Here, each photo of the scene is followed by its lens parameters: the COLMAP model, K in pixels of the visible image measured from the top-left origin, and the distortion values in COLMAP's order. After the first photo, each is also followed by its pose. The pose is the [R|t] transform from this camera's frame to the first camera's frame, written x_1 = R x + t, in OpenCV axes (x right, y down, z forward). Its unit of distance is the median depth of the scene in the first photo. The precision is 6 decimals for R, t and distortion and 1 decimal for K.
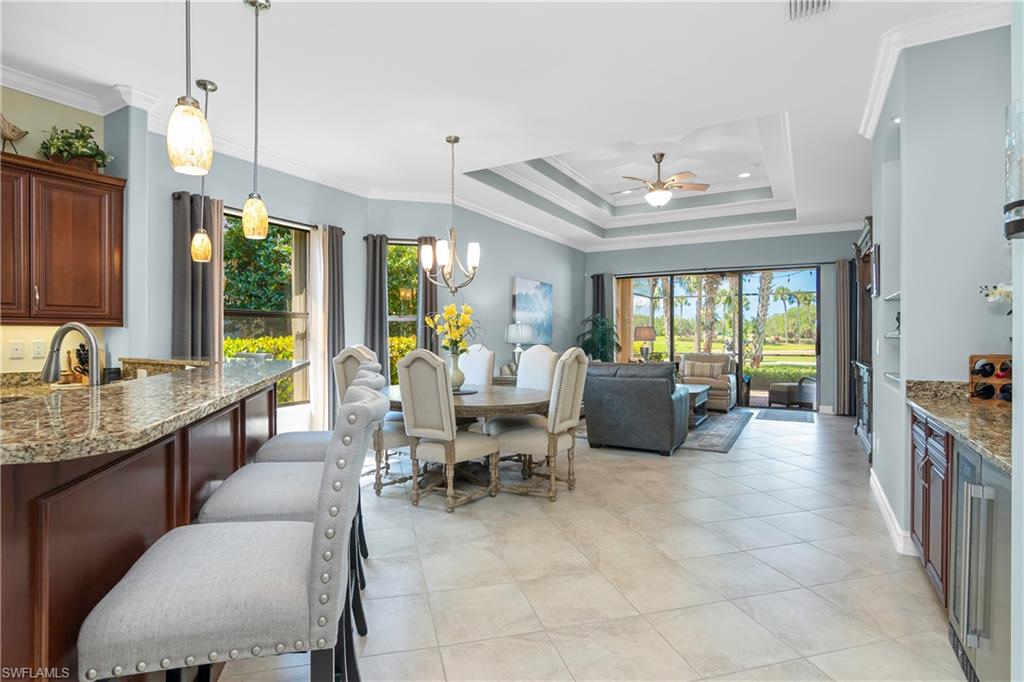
lens RADIAL K [[531.1, 0, 512.0], [0, 531.1, 341.0], [0, 0, 1]] dist [-0.003527, -0.000359]
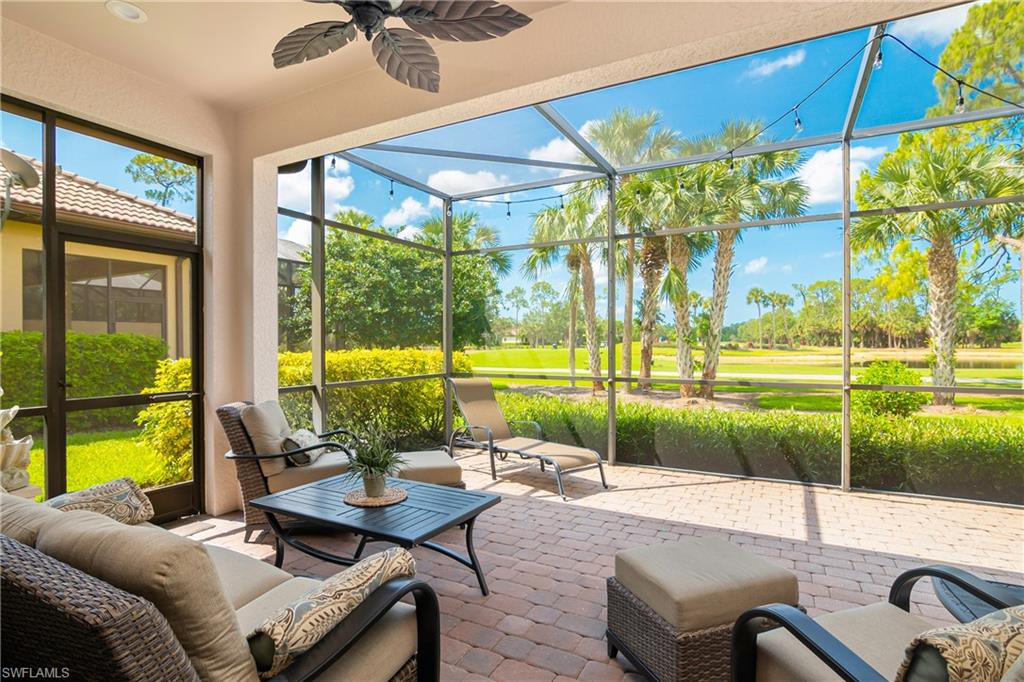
lens RADIAL K [[505.9, 0, 512.0], [0, 505.9, 341.0], [0, 0, 1]] dist [-0.005481, -0.001035]
pose [[0.999869, 0.001321, 0.016126, 0.450382], [-0.001150, 0.999943, -0.010589, -0.000957], [-0.016139, 0.010569, 0.999814, 0.813958]]
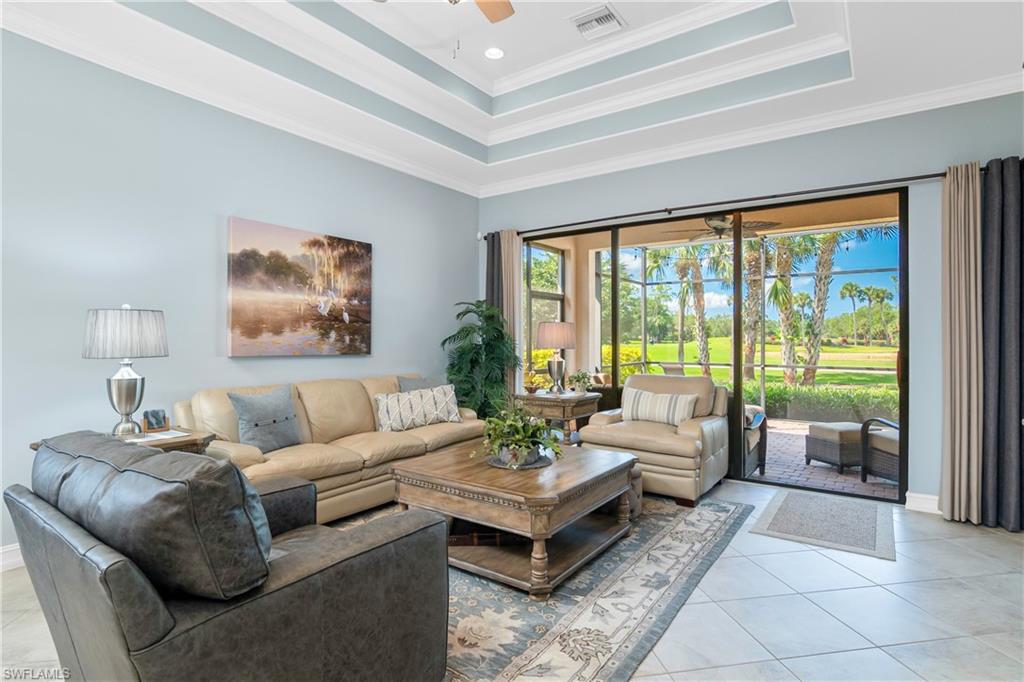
lens RADIAL K [[520.0, 0, 511.7], [0, 520.0, 333.9], [0, 0, 1]] dist [-0.006582, -0.000898]
pose [[0.993907, 0.002249, -0.110200, 0.230536], [-0.003777, 0.999900, -0.013661, -0.006553], [0.110158, 0.013994, 0.993816, 0.411050]]
